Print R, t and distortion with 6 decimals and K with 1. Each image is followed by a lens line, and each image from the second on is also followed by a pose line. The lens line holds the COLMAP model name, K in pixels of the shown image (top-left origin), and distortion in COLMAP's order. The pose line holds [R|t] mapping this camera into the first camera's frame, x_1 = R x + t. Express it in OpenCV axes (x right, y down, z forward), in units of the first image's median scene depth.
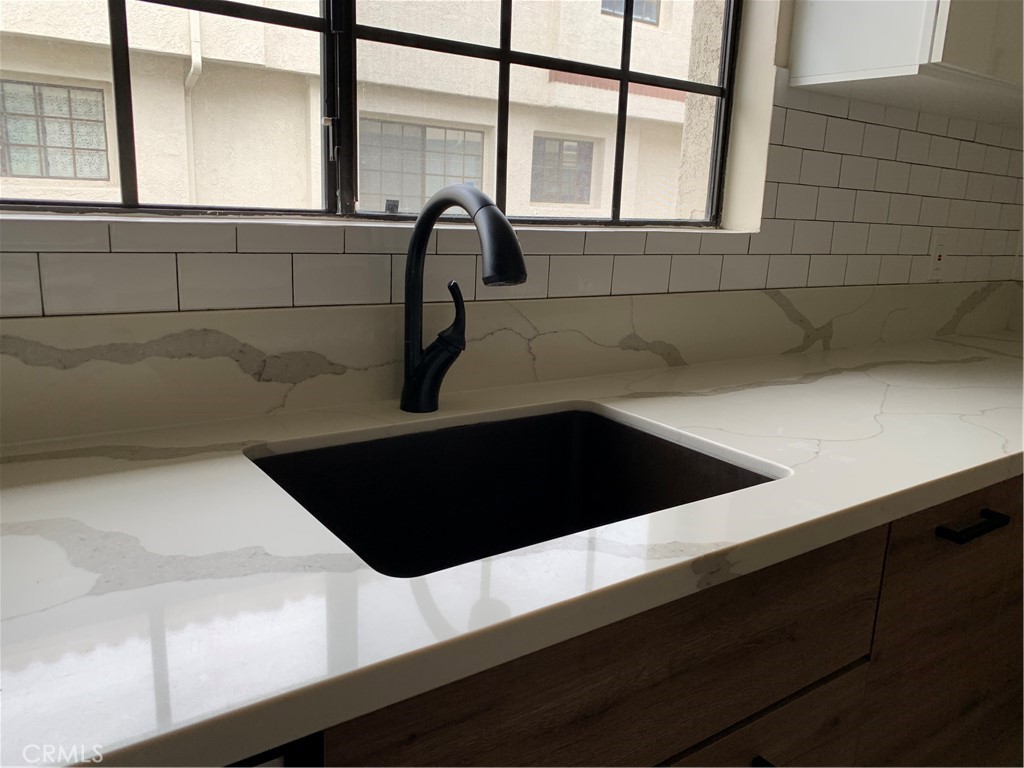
lens RADIAL K [[795.2, 0, 512.0], [0, 795.2, 384.0], [0, 0, 1]] dist [-0.002654, -0.002555]
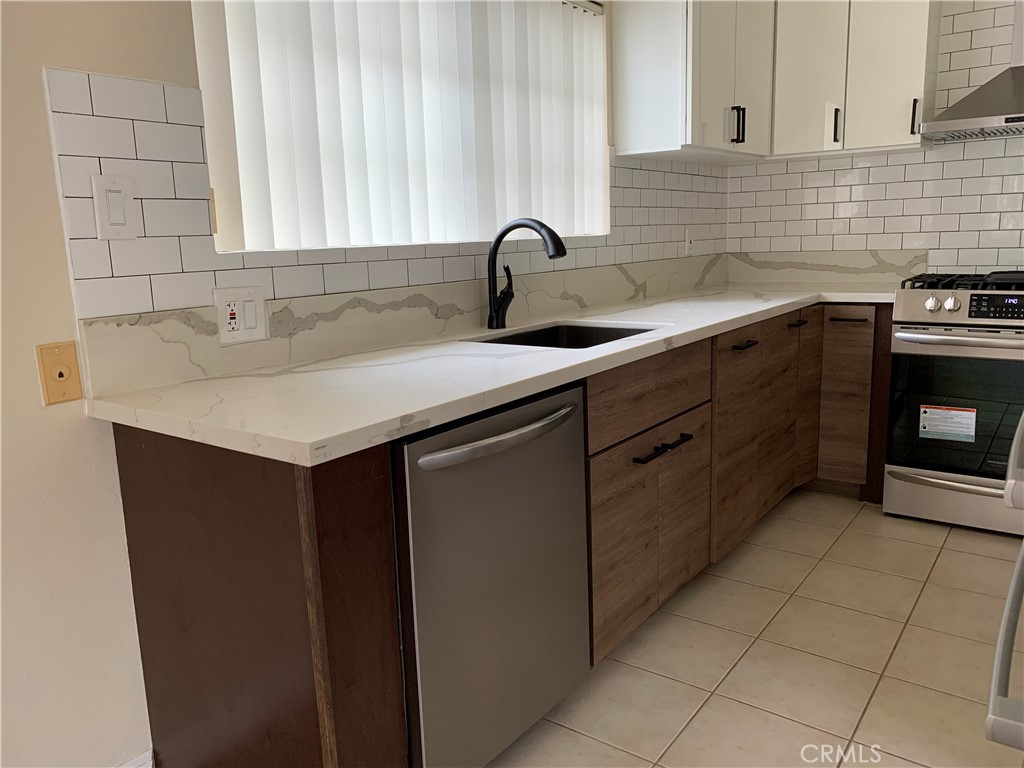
lens RADIAL K [[778.0, 0, 482.8], [0, 778.0, 379.4], [0, 0, 1]] dist [0.037229, -0.067315]
pose [[0.957218, -0.128339, 0.259350, -0.597422], [0.137615, 0.990325, -0.017852, 0.167372], [-0.254549, 0.052779, 0.965618, -0.811894]]
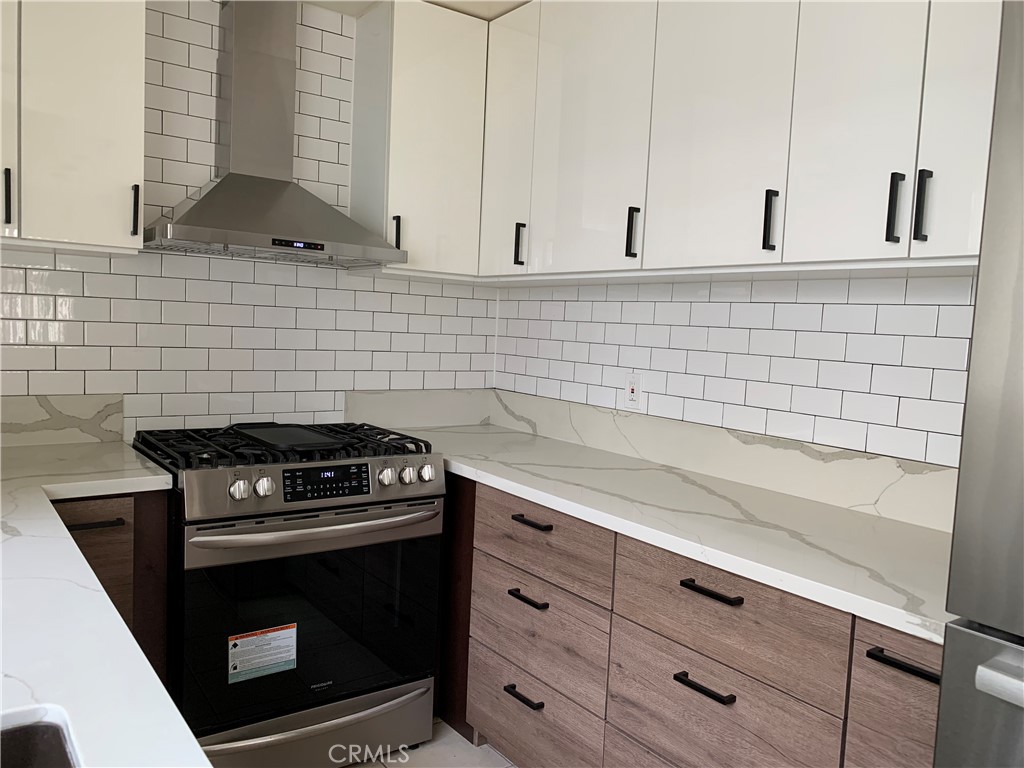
lens RADIAL K [[791.1, 0, 512.0], [0, 791.1, 384.0], [0, 0, 1]] dist [0.116501, -0.258964]
pose [[0.002531, -0.113796, 0.993501, -0.328724], [0.174144, 0.978374, 0.111620, -0.167330], [-0.984717, 0.172730, 0.022293, 0.312277]]
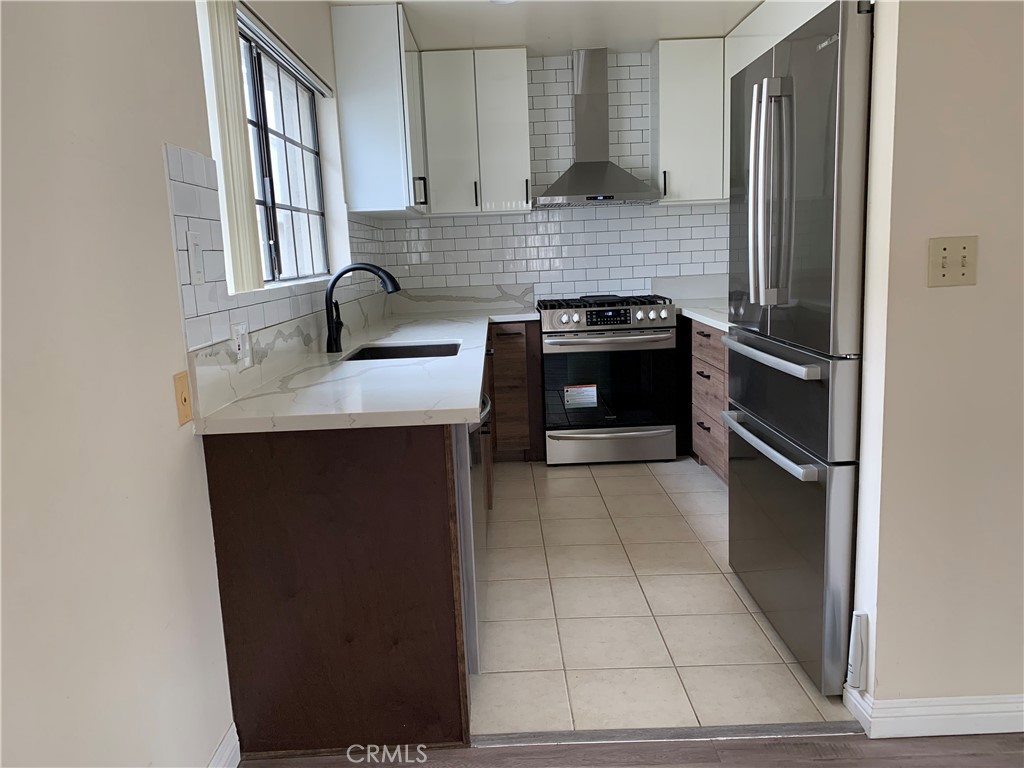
lens RADIAL K [[791.1, 0, 512.0], [0, 791.1, 384.0], [0, 0, 1]] dist [0.116501, -0.258964]
pose [[0.568218, -0.200901, 0.797977, -1.590994], [0.244455, 0.967172, 0.069428, 0.077591], [-0.785729, 0.155619, 0.598676, -0.812728]]
